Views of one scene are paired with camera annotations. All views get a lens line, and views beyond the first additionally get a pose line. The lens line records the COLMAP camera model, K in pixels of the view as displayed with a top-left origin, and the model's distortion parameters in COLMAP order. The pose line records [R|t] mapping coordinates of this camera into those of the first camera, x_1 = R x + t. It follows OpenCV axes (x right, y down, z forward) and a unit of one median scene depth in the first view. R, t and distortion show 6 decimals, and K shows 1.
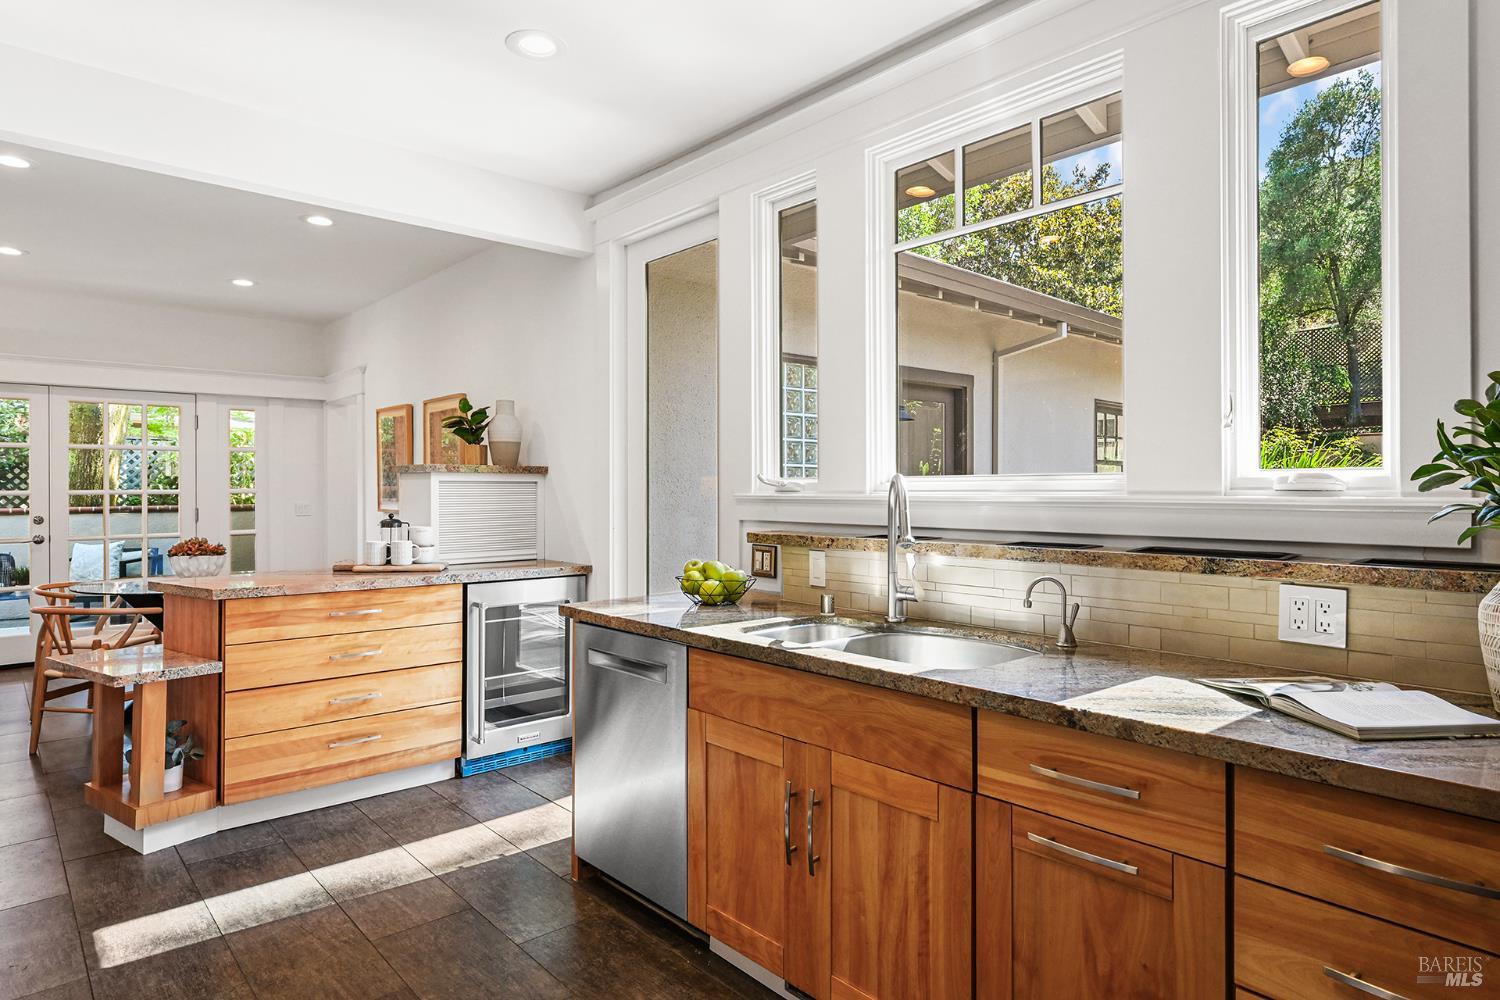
lens RADIAL K [[847.1, 0, 750.5], [0, 847.1, 496.4], [0, 0, 1]] dist [-0.004563, -0.001390]
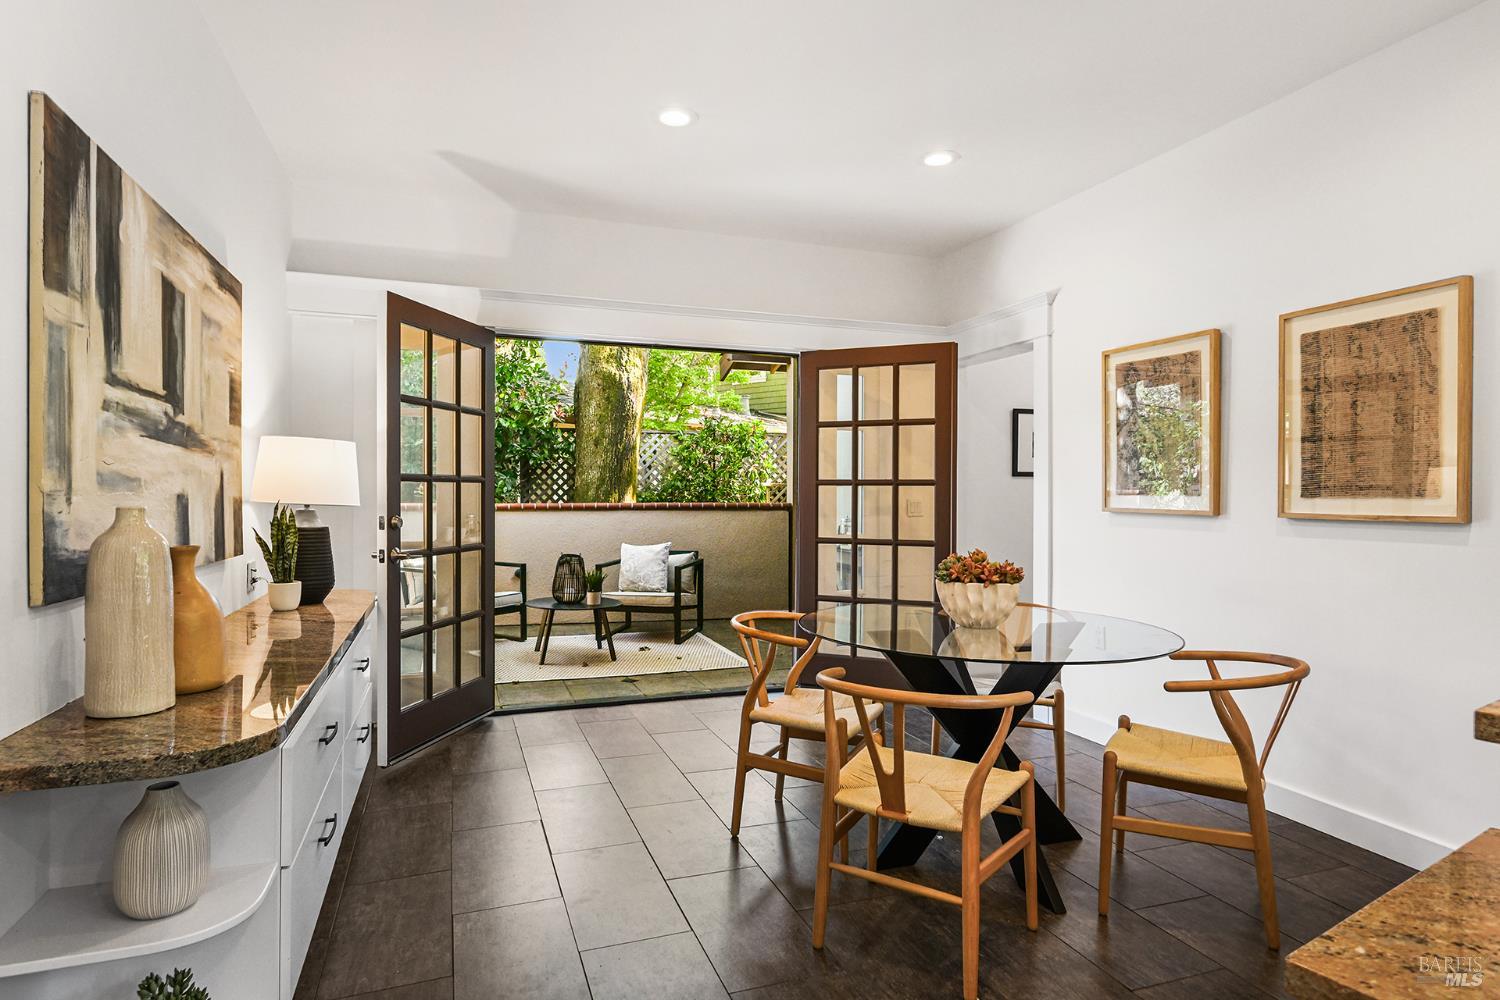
lens RADIAL K [[842.7, 0, 750.5], [0, 842.7, 500.9], [0, 0, 1]] dist [-0.002593, -0.001383]
pose [[0.926376, 0.008260, -0.376510, -0.386680], [-0.008139, 0.999965, 0.001913, 0.009650], [0.376513, 0.001292, 0.926411, 0.266655]]
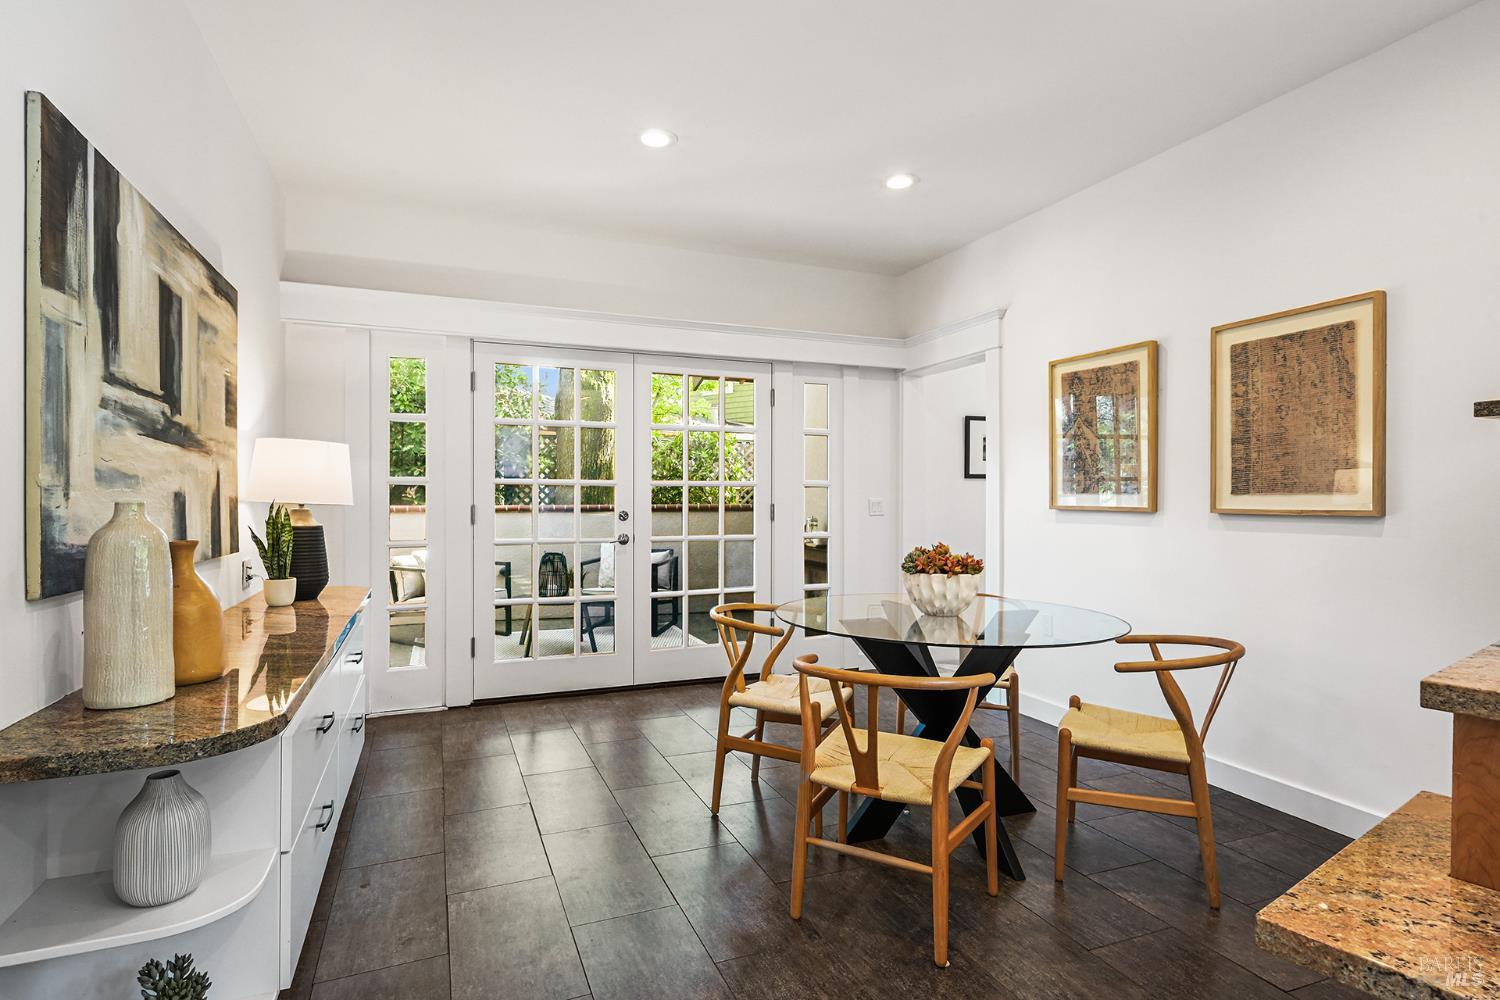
lens RADIAL K [[782.3, 0, 752.0], [0, 782.3, 501.6], [0, 0, 1]] dist [0.001915, -0.002949]
pose [[0.941413, 0.003980, -0.337231, -0.390863], [-0.004636, 0.999989, -0.001142, 0.011462], [0.337223, 0.002639, 0.941421, 0.268202]]
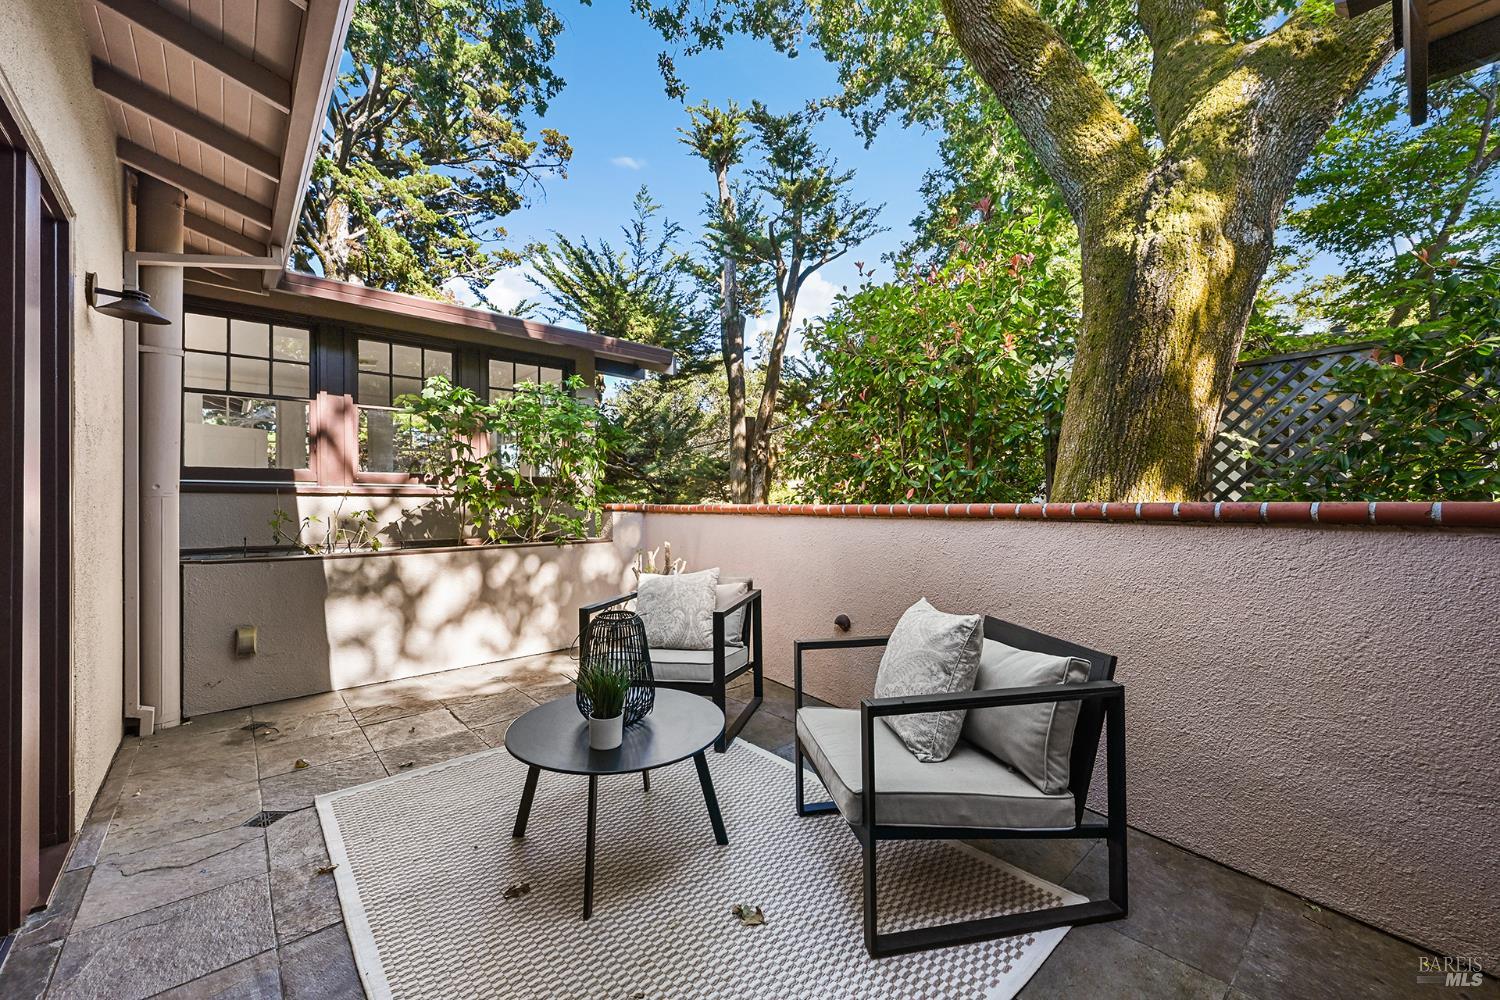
lens RADIAL K [[591.4, 0, 744.9], [0, 591.4, 499.1], [0, 0, 1]] dist [0.002671, 0.000181]
pose [[-0.010478, -0.006605, -0.999923, -0.596452], [-0.002668, 0.999975, -0.006578, 0.015560], [0.999942, 0.002598, -0.010495, 1.025573]]
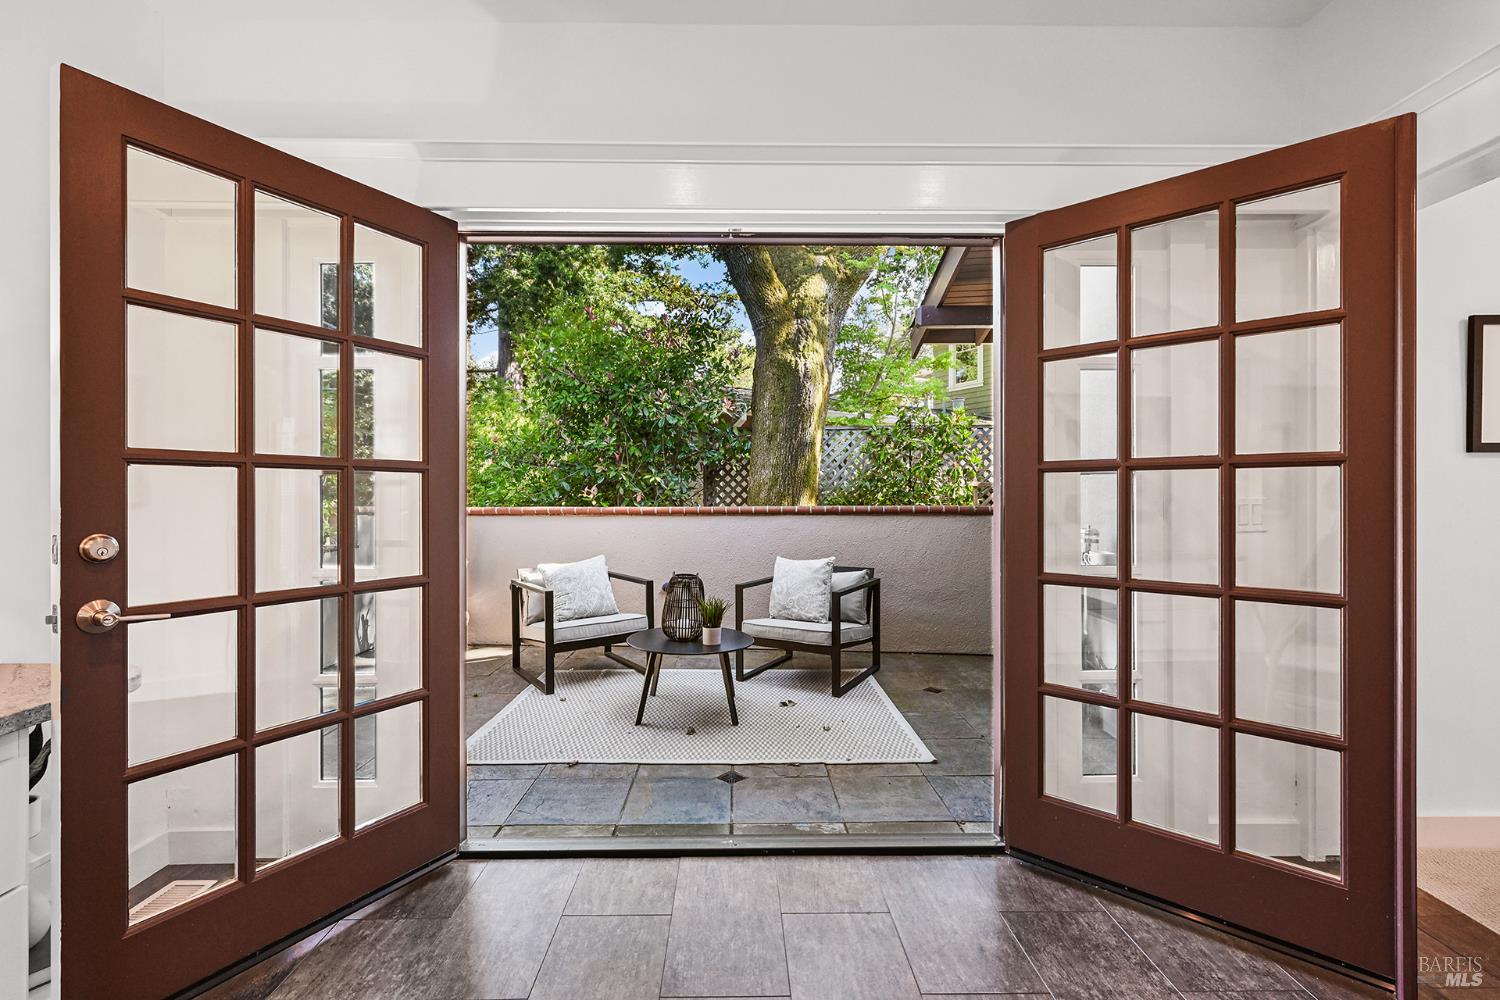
lens RADIAL K [[671.9, 0, 752.4], [0, 671.9, 503.0], [0, 0, 1]] dist [0.006159, 0.000098]
pose [[0.760255, 0.004980, -0.649605, -0.500760], [-0.004659, 0.999987, 0.002214, 0.010768], [0.649608, 0.001343, 0.760268, 0.620618]]
